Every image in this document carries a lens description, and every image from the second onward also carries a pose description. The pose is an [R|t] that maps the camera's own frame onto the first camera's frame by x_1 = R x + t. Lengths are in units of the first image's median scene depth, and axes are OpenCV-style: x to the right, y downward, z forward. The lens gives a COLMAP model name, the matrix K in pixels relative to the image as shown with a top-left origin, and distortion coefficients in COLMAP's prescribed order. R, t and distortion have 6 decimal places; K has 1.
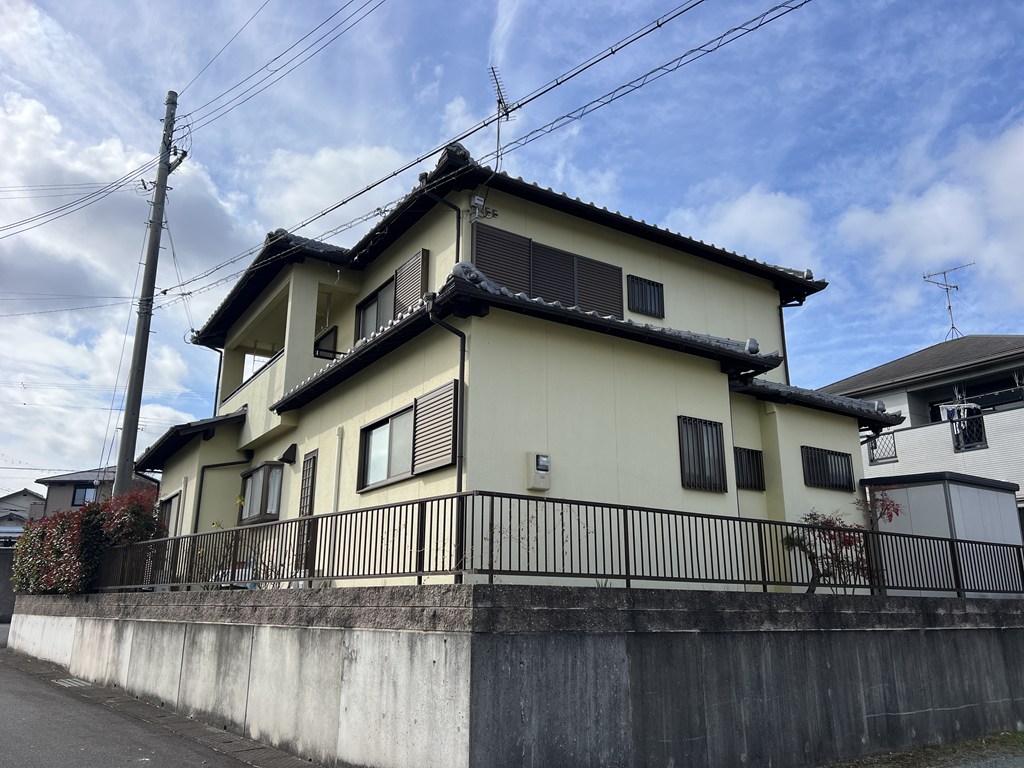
lens RADIAL K [[776.0, 0, 514.5], [0, 776.0, 387.2], [0, 0, 1]] dist [0.050784, -0.065608]
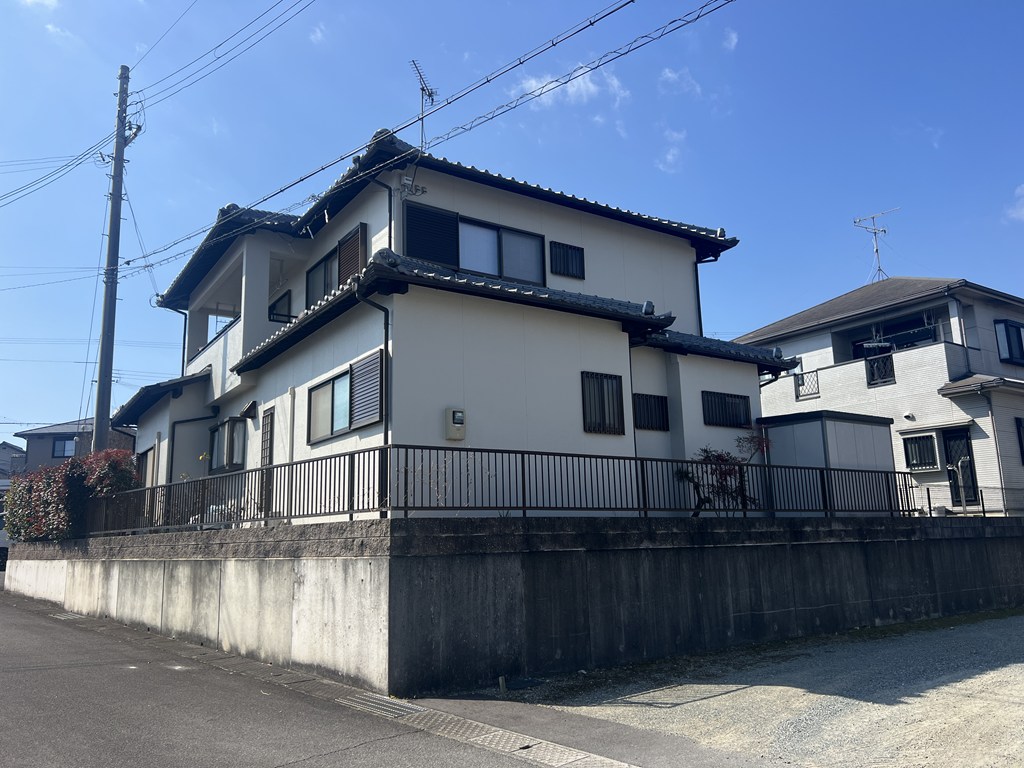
lens RADIAL K [[776.0, 0, 516.2], [0, 776.0, 388.1], [0, 0, 1]] dist [0.050784, -0.065608]
pose [[0.999270, -0.027708, 0.026304, 0.074774], [0.025514, 0.996439, 0.080359, -0.031172], [-0.028437, -0.079629, 0.996419, -0.143517]]
